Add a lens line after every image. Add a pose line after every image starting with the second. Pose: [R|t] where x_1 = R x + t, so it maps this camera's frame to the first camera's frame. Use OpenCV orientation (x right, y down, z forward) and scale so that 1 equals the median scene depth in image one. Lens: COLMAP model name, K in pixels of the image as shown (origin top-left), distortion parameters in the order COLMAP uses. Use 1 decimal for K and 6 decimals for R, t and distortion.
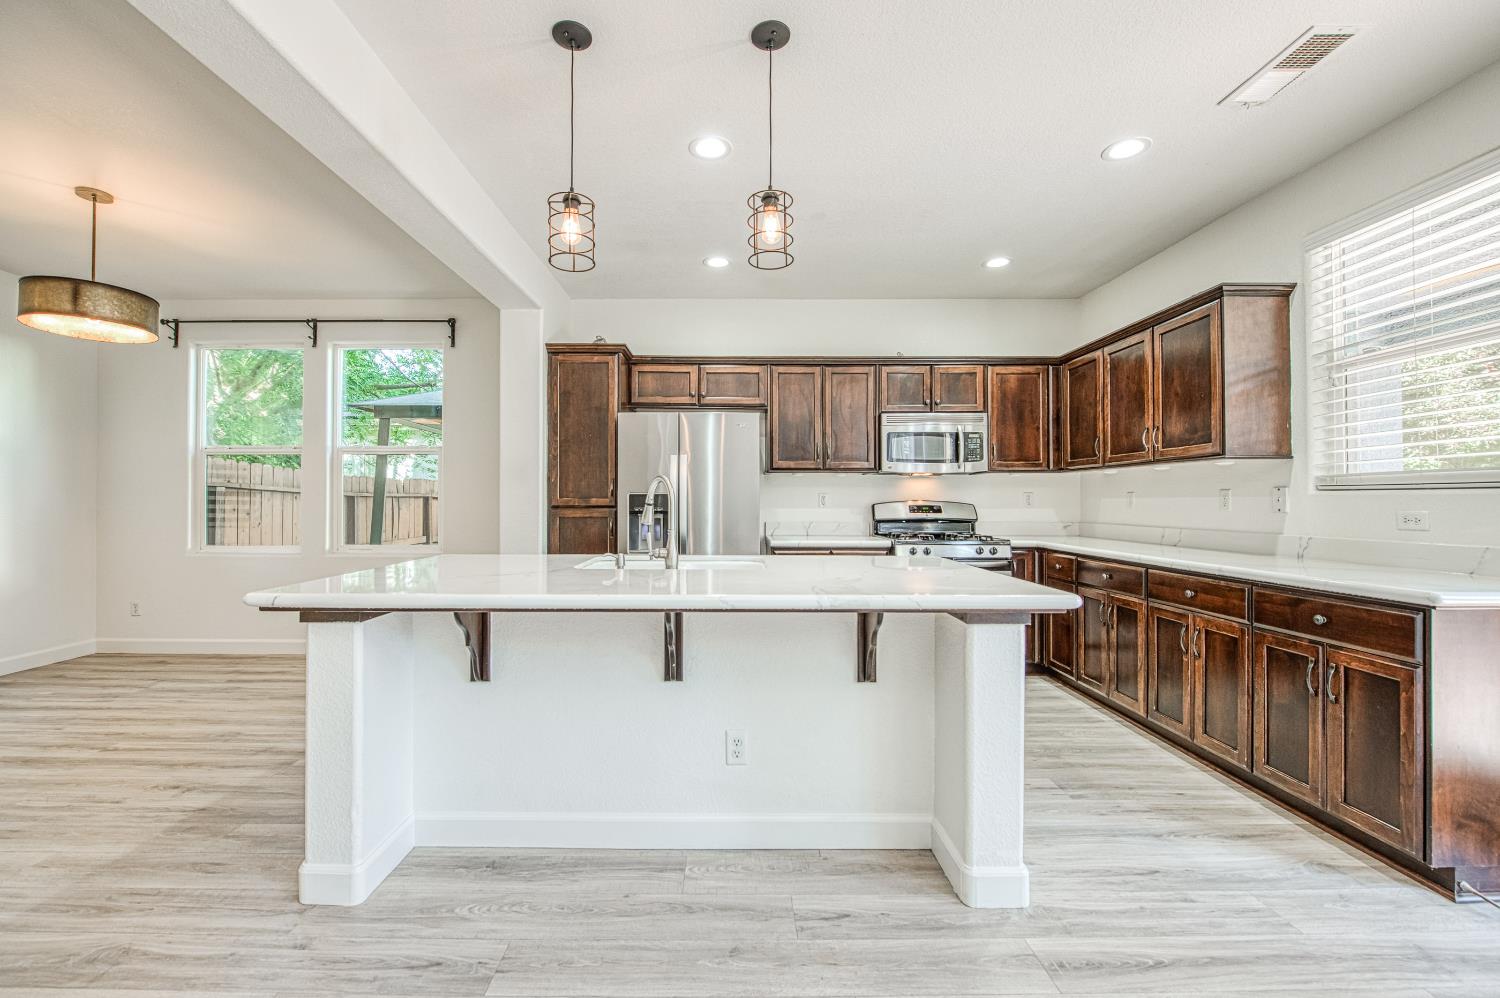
lens RADIAL K [[598.4, 0, 729.7], [0, 598.4, 497.8], [0, 0, 1]] dist [-0.008204, -0.000551]
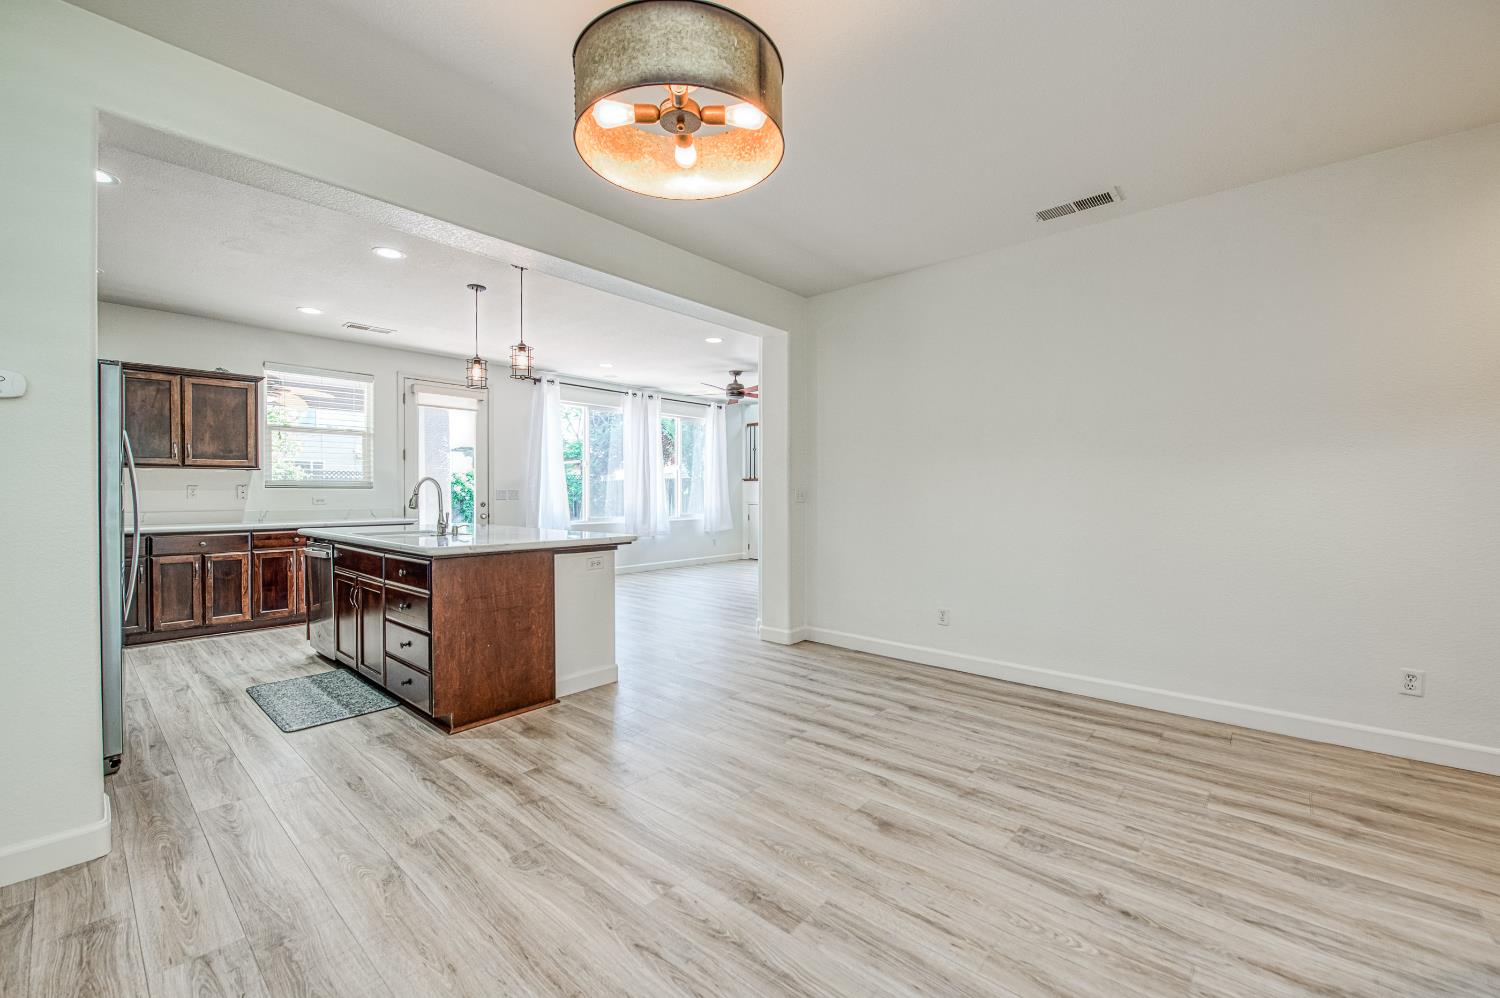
lens RADIAL K [[567.2, 0, 761.9], [0, 567.2, 502.4], [0, 0, 1]] dist [0.000632, 0.000048]
pose [[-0.773790, -0.007841, 0.633394, -0.989354], [-0.002314, 0.999952, 0.009552, 0.010080], [-0.633438, 0.005925, -0.773771, 0.915723]]
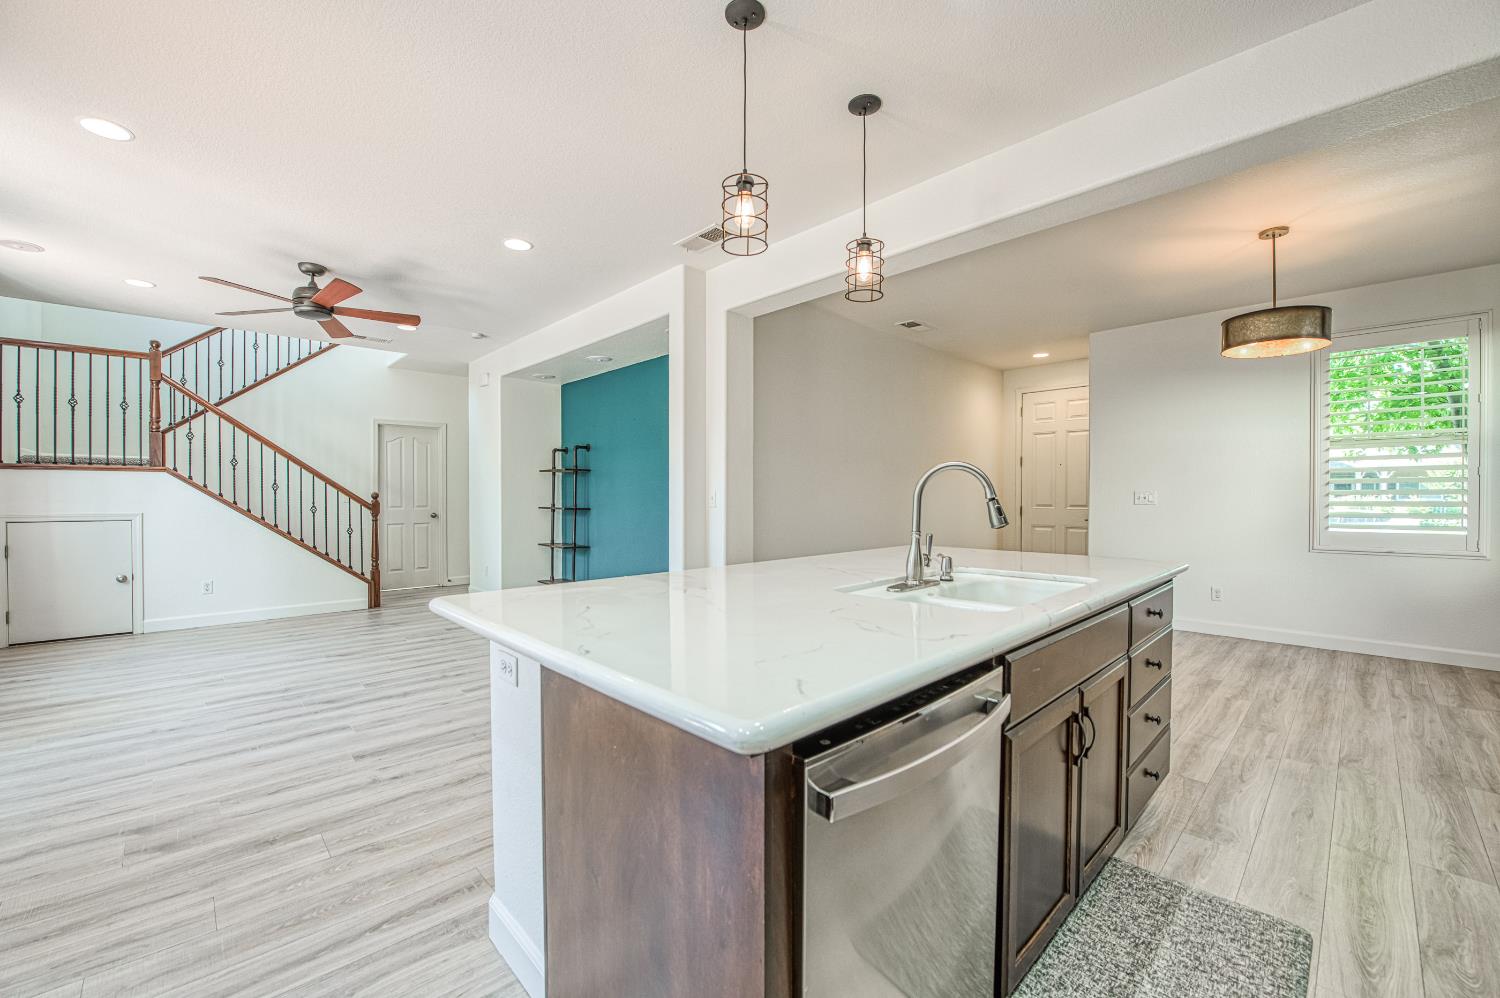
lens RADIAL K [[598.4, 0, 729.7], [0, 598.4, 497.8], [0, 0, 1]] dist [-0.008204, -0.000551]
pose [[-0.733256, 0.006430, -0.679922, 0.346648], [0.006148, 0.999977, 0.002826, 0.002018], [0.679925, -0.002108, -0.733279, 0.785953]]
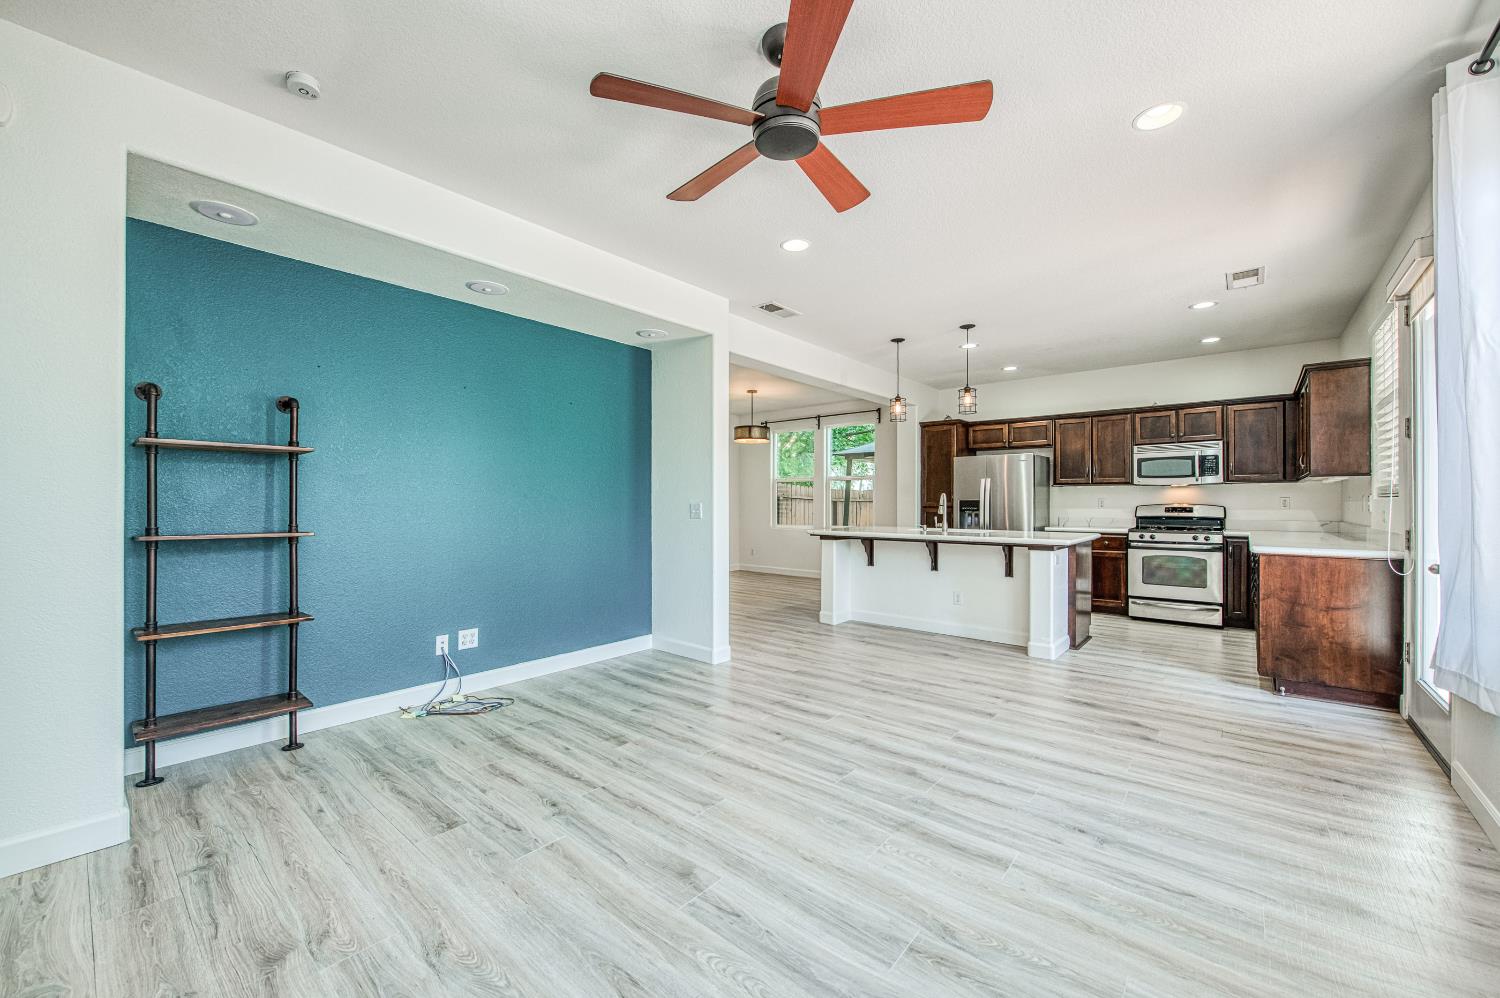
lens RADIAL K [[567.2, 0, 761.9], [0, 567.2, 502.4], [0, 0, 1]] dist [0.000632, 0.000048]
pose [[0.766482, -0.001798, -0.642263, 0.454774], [0.003858, 0.999991, 0.001805, -0.004741], [0.642254, -0.003861, 0.766482, -0.698309]]
